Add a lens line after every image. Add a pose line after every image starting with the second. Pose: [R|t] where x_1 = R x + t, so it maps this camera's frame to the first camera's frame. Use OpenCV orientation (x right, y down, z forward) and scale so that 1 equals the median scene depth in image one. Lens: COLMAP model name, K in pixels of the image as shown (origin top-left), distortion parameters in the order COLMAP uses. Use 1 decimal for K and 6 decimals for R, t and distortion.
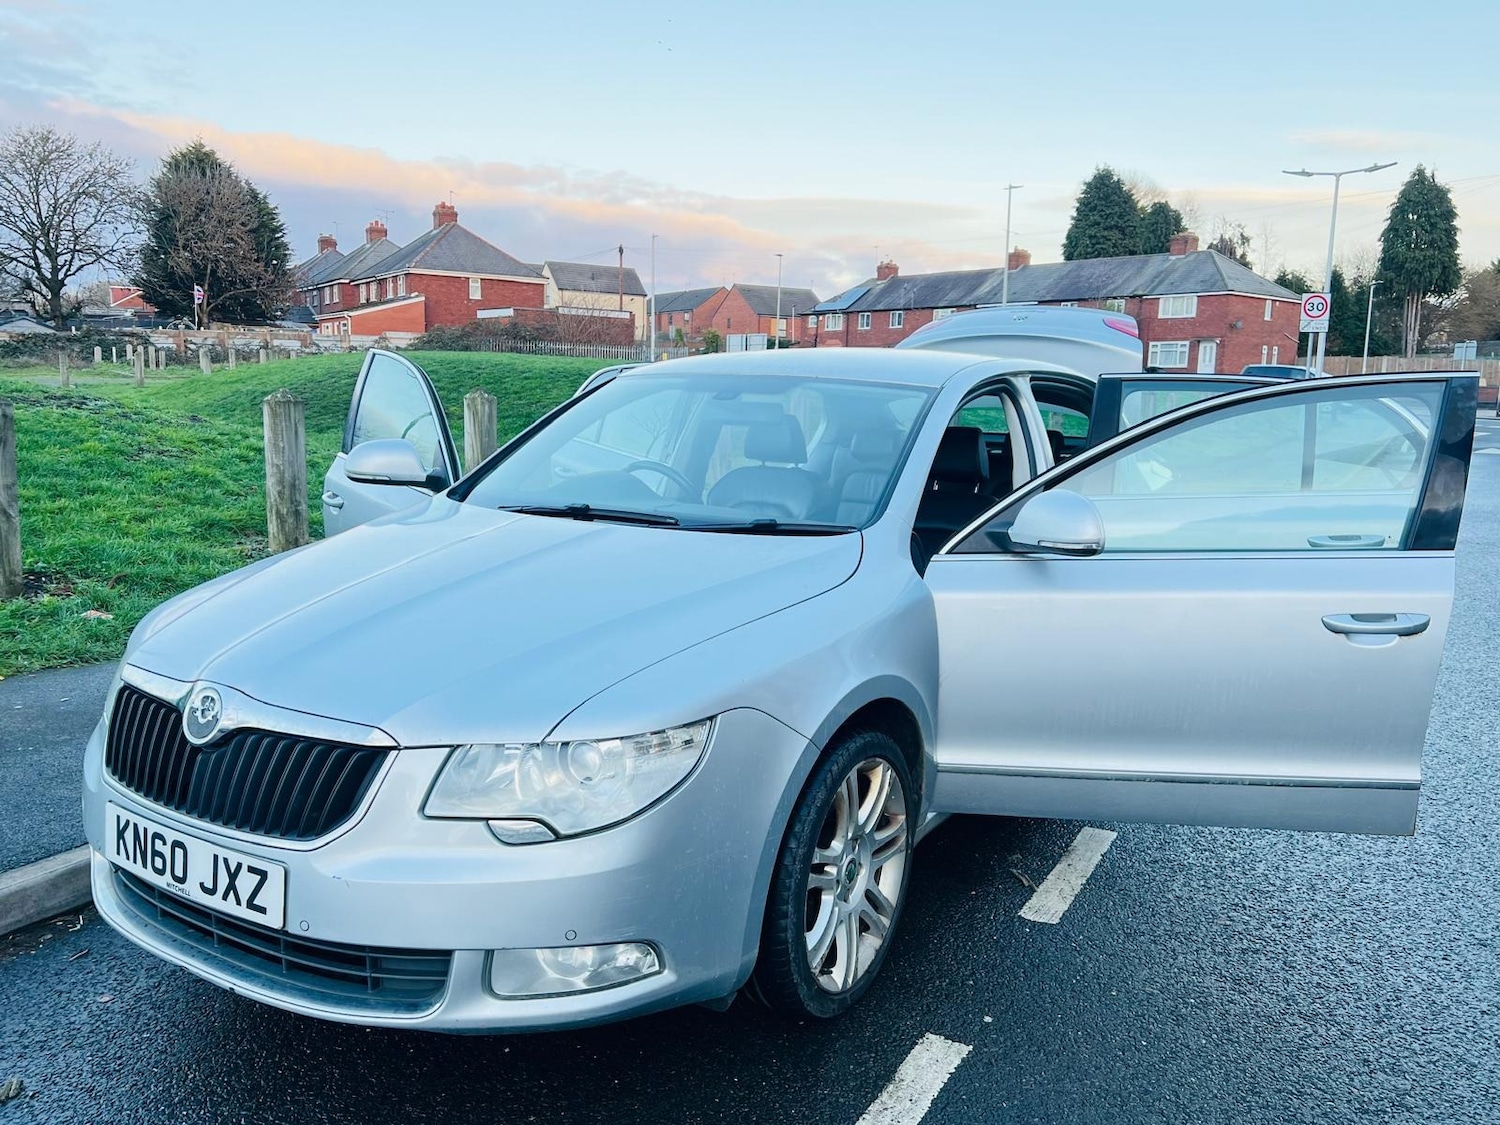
lens RADIAL K [[1158.5, 0, 756.5], [0, 1158.5, 572.2], [0, 0, 1]] dist [0.053603, -0.053659]
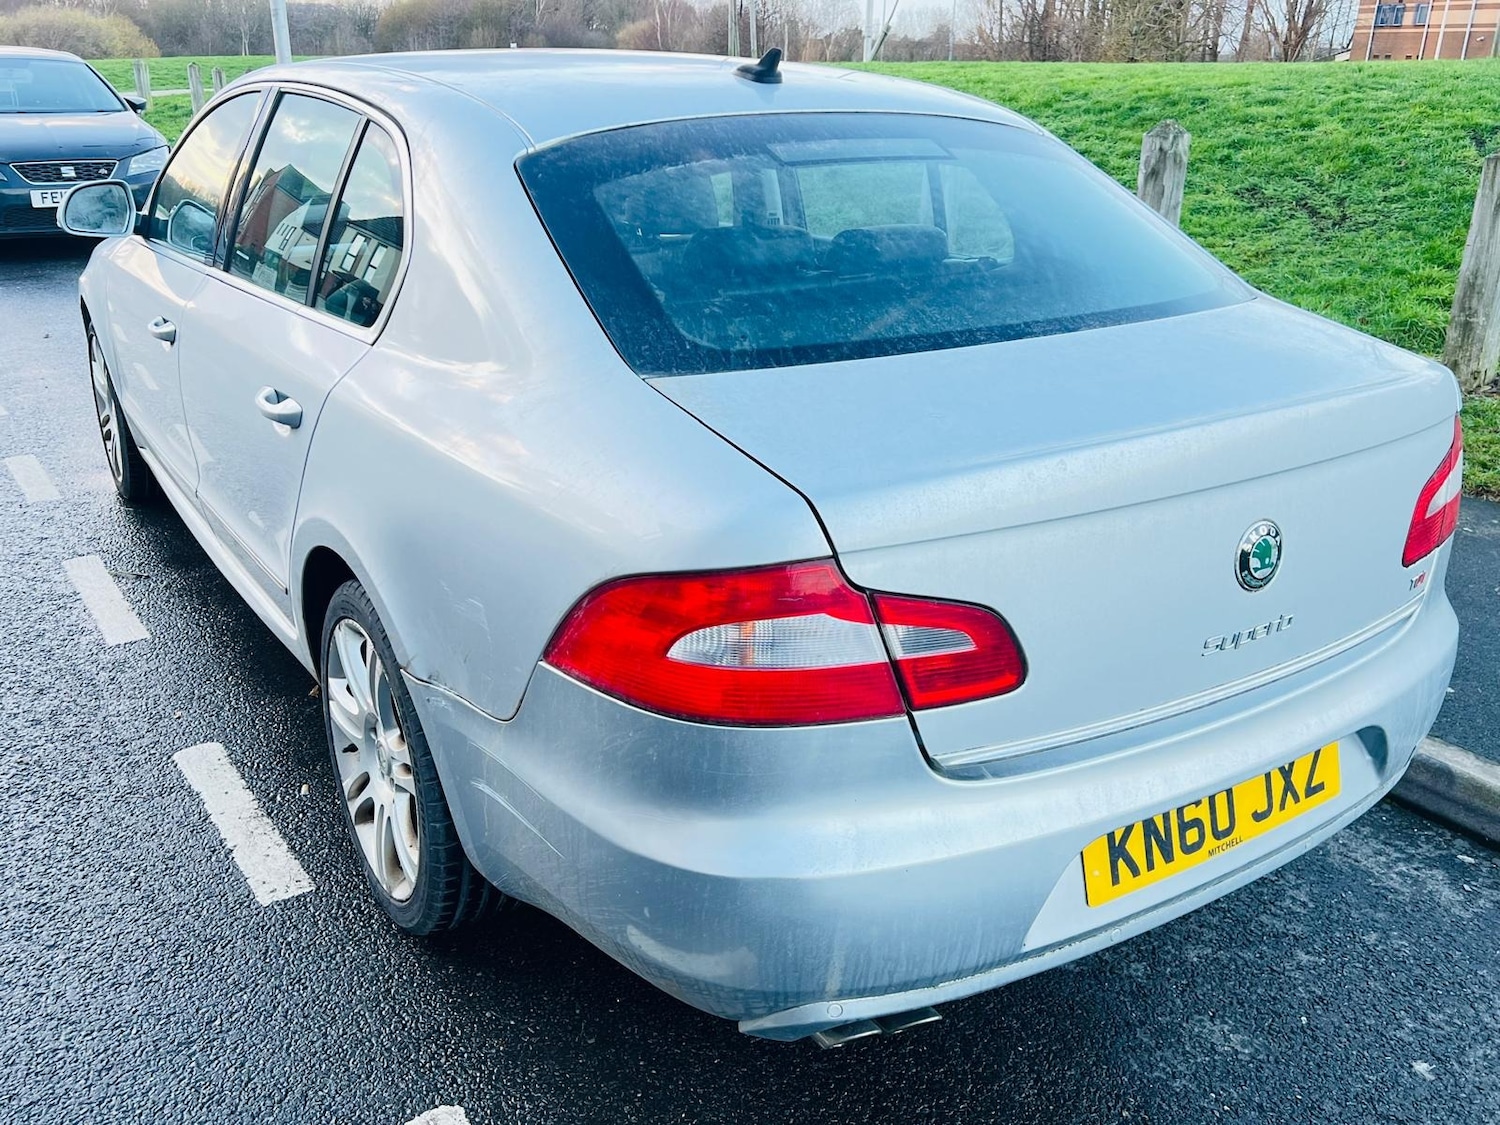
lens RADIAL K [[1279.3, 0, 754.8], [0, 1279.3, 555.4], [0, 0, 1]] dist [0.022537, -0.008807]
pose [[-0.430205, 0.298470, -0.851962, 1.000458], [-0.176065, 0.897895, 0.403468, -0.337692], [0.885395, 0.323575, -0.333729, 1.918389]]
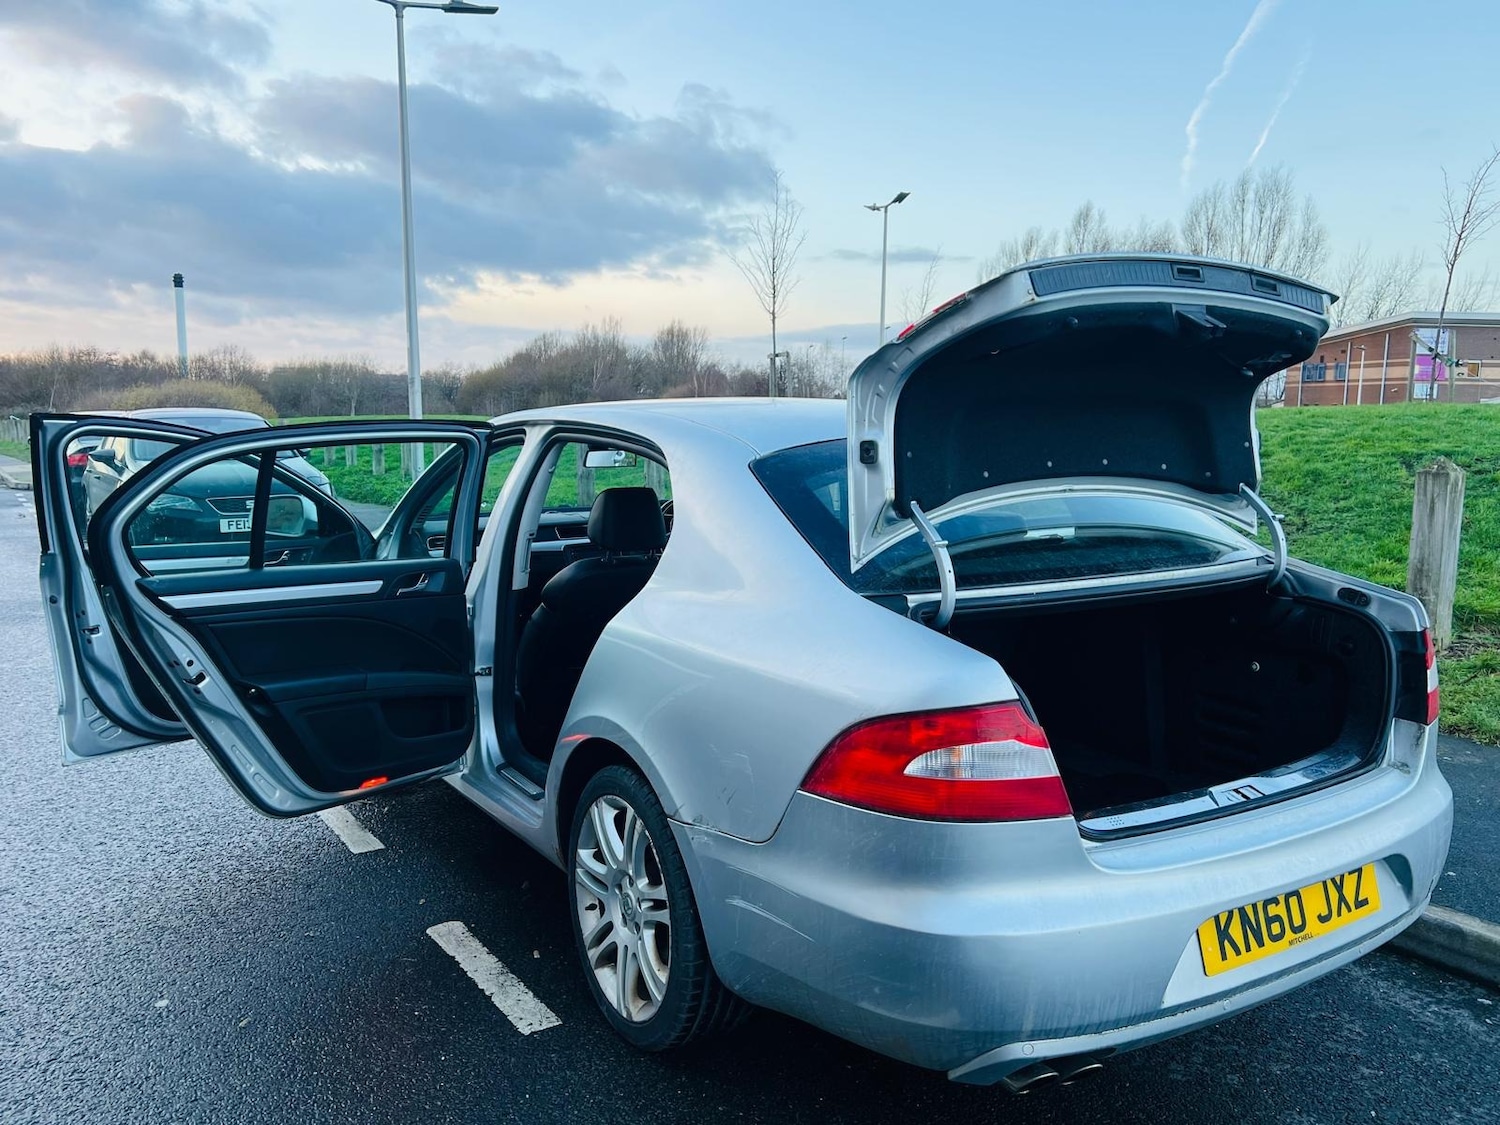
lens RADIAL K [[1158.5, 0, 770.3], [0, 1158.5, 572.3], [0, 0, 1]] dist [0.053603, -0.053659]
pose [[-0.433172, 0.097513, -0.896021, 1.198920], [-0.164396, 0.968906, 0.184920, -0.315577], [0.886192, 0.227404, -0.403672, 1.907112]]
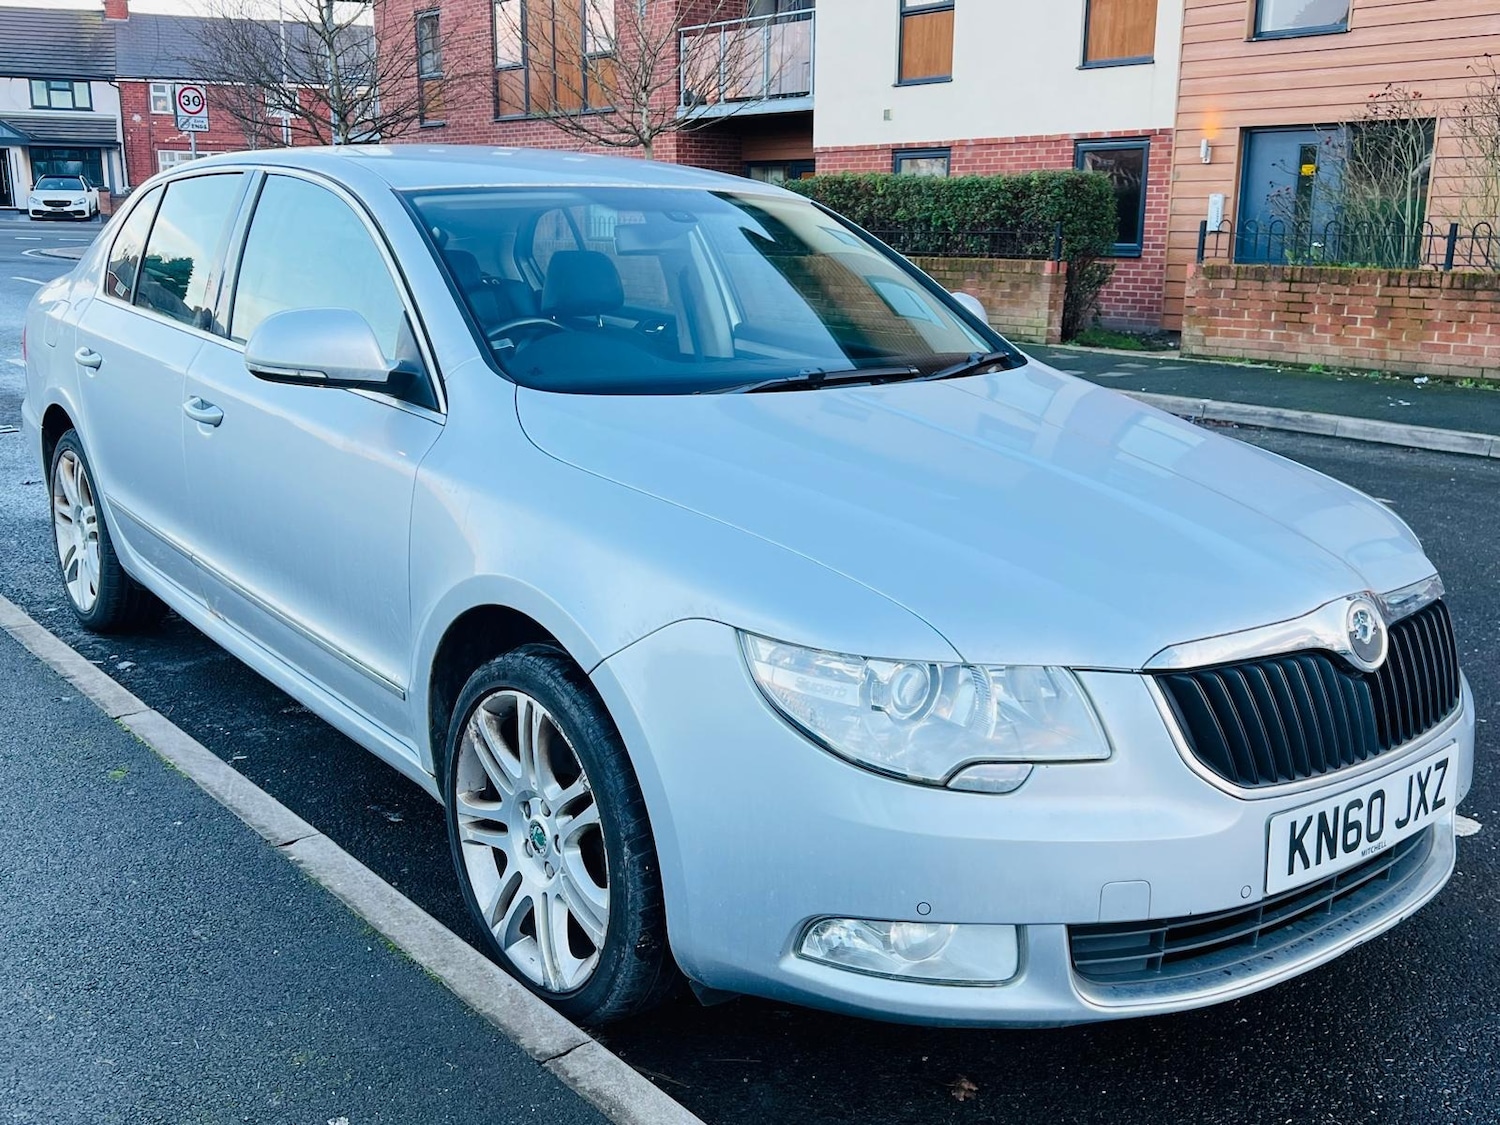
lens RADIAL K [[1435.8, 0, 749.0], [0, 1435.8, 540.4], [0, 0, 1]] dist [0.026028, 0.000000]
pose [[0.346491, -0.223474, 0.911045, -1.006203], [0.144092, 0.972362, 0.183713, -0.123885], [-0.926920, 0.067619, 0.369115, 0.676621]]
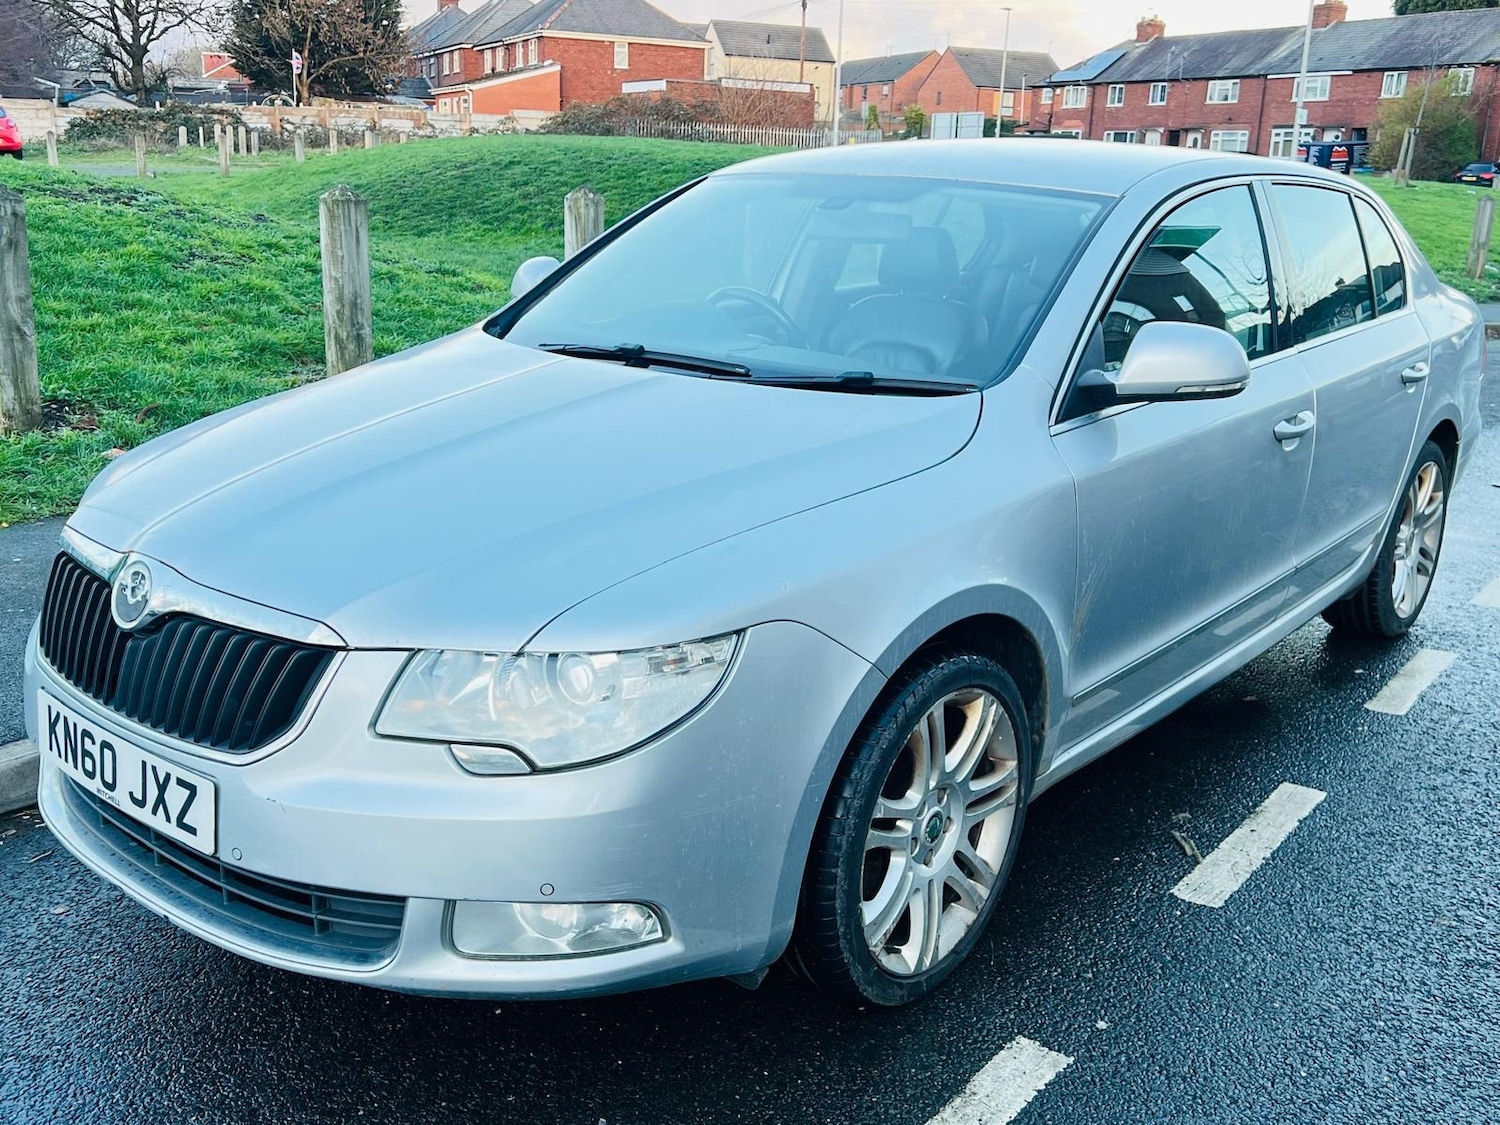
lens RADIAL K [[1435.8, 0, 765.3], [0, 1435.8, 548.0], [0, 0, 1]] dist [0.026028, 0.000000]
pose [[0.990358, 0.044844, -0.131071, 0.068711], [-0.032740, 0.995119, 0.093088, -0.013655], [0.134606, -0.087899, 0.986993, 0.035219]]
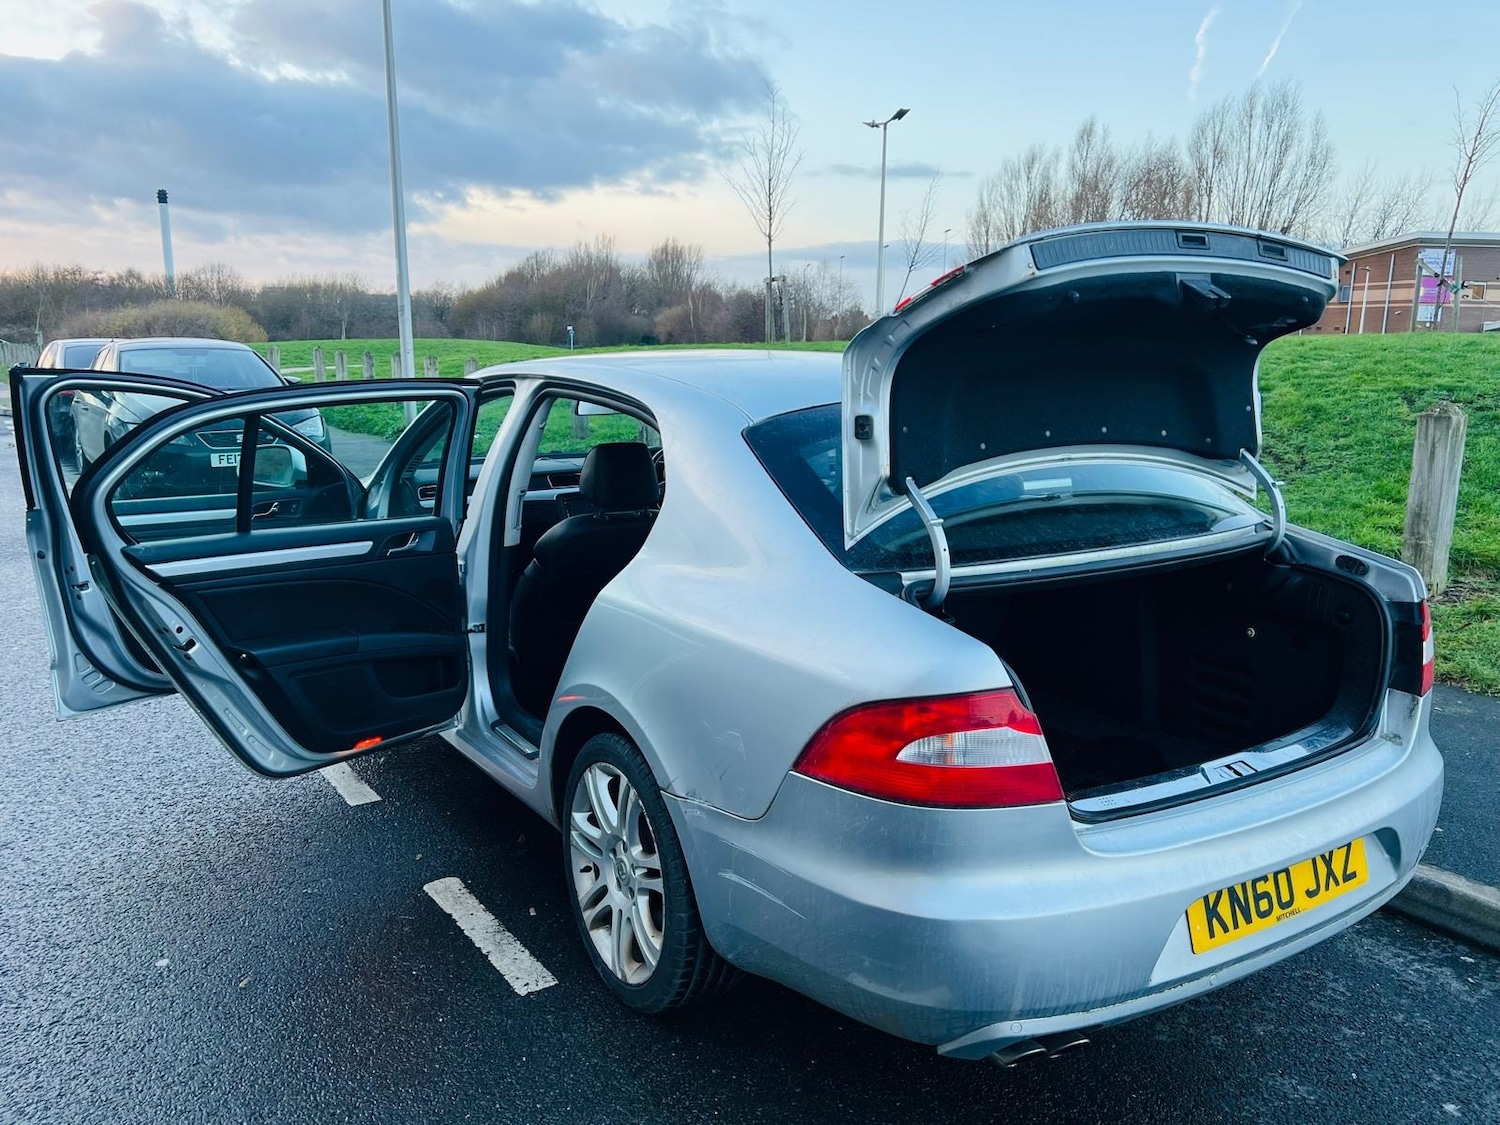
lens RADIAL K [[1158.5, 0, 768.3], [0, 1158.5, 571.3], [0, 0, 1]] dist [0.053603, -0.053659]
pose [[-0.431603, 0.155142, -0.888622, 1.186524], [-0.166070, 0.954596, 0.247320, -0.345610], [0.886645, 0.254318, -0.386242, 1.897467]]
